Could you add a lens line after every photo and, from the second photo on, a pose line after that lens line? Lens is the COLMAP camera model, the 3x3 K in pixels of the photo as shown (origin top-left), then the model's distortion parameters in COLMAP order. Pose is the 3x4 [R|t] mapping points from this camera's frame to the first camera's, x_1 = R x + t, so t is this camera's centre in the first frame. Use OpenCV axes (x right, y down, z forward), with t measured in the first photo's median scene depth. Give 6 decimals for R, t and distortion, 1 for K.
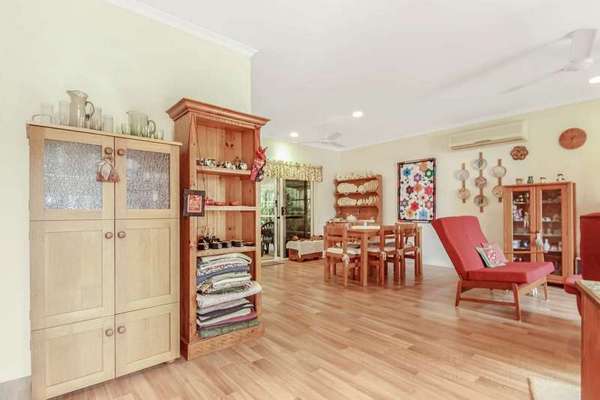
lens RADIAL K [[292.0, 0, 296.1], [0, 292.0, 211.7], [0, 0, 1]] dist [0.044244, -0.004026]
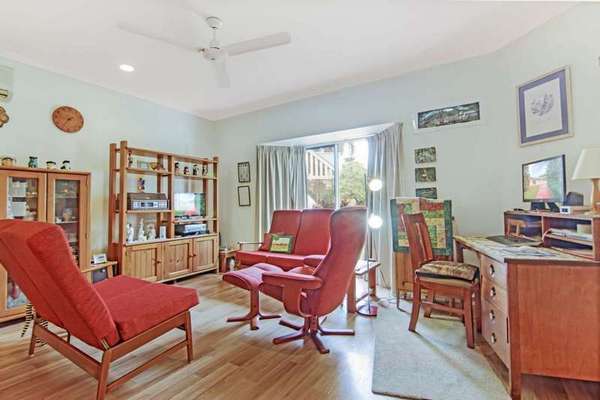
lens RADIAL K [[292.0, 0, 298.5], [0, 292.0, 195.2], [0, 0, 1]] dist [0.044244, -0.004026]
pose [[-0.265337, 0.033164, 0.963585, -0.018358], [0.008972, 0.999450, -0.031928, -0.007091], [-0.964114, 0.000174, -0.265488, 0.632595]]
